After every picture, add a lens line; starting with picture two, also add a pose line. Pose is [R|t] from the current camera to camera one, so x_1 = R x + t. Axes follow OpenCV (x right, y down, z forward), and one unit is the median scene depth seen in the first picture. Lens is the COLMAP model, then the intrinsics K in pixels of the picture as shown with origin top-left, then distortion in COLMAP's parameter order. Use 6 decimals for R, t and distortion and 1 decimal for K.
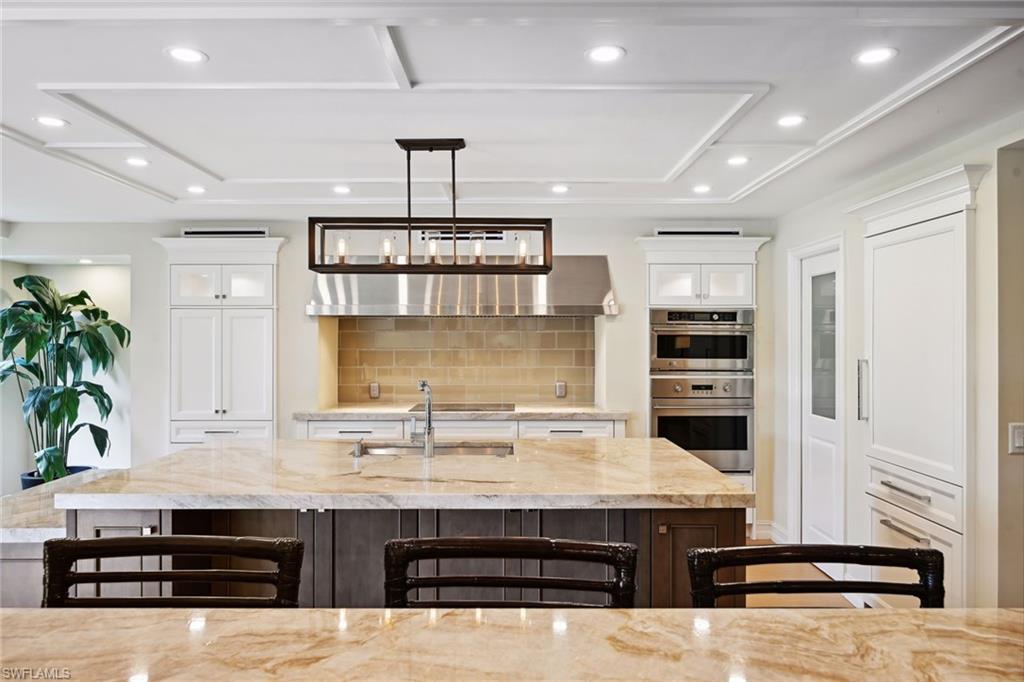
lens RADIAL K [[660.3, 0, 513.3], [0, 660.3, 337.7], [0, 0, 1]] dist [0.011603, 0.000257]
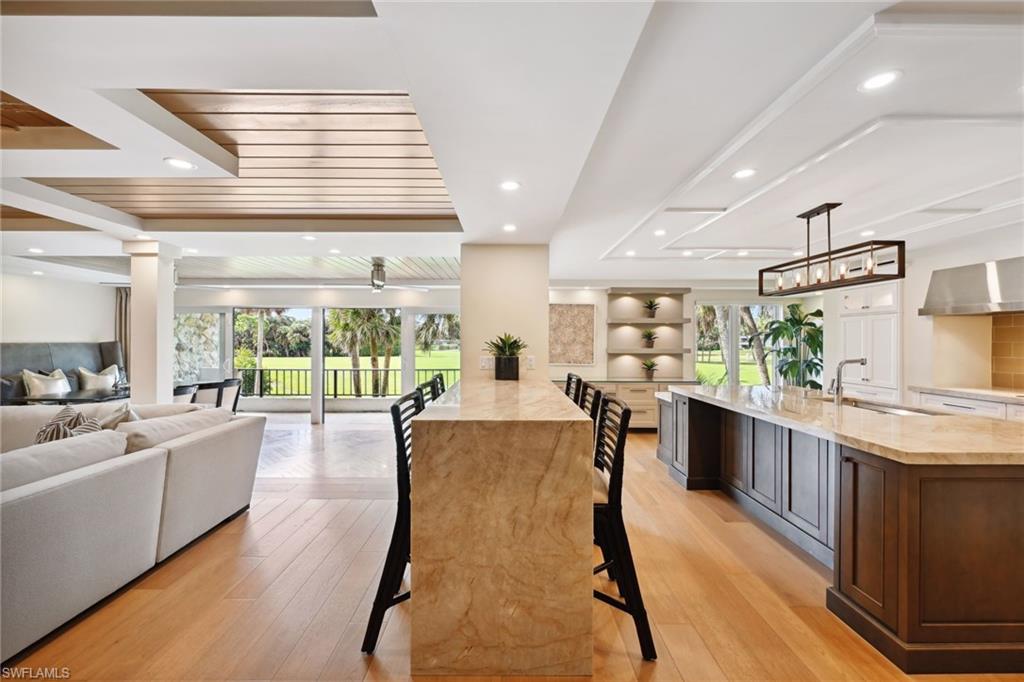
lens RADIAL K [[404.3, 0, 509.9], [0, 404.3, 338.1], [0, 0, 1]] dist [0.001186, -0.000358]
pose [[0.004573, -0.001393, -0.999989, 0.527145], [-0.003793, 0.999992, -0.001411, 0.016917], [0.999982, 0.003799, 0.004568, 0.137911]]
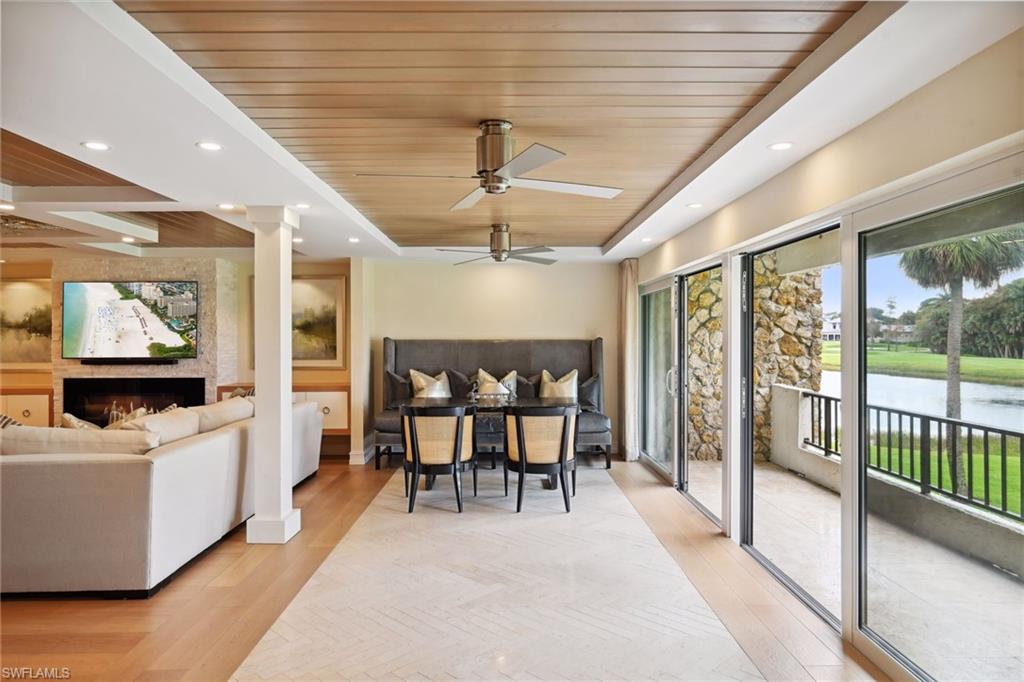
lens RADIAL K [[646.9, 0, 505.6], [0, 646.9, 336.4], [0, 0, 1]] dist [-0.001029, 0.002269]
pose [[-0.999987, 0.005062, 0.000736, -0.536679], [0.005062, 0.999987, -0.000134, 0.025897], [-0.000736, -0.000130, -1.000000, 0.397625]]
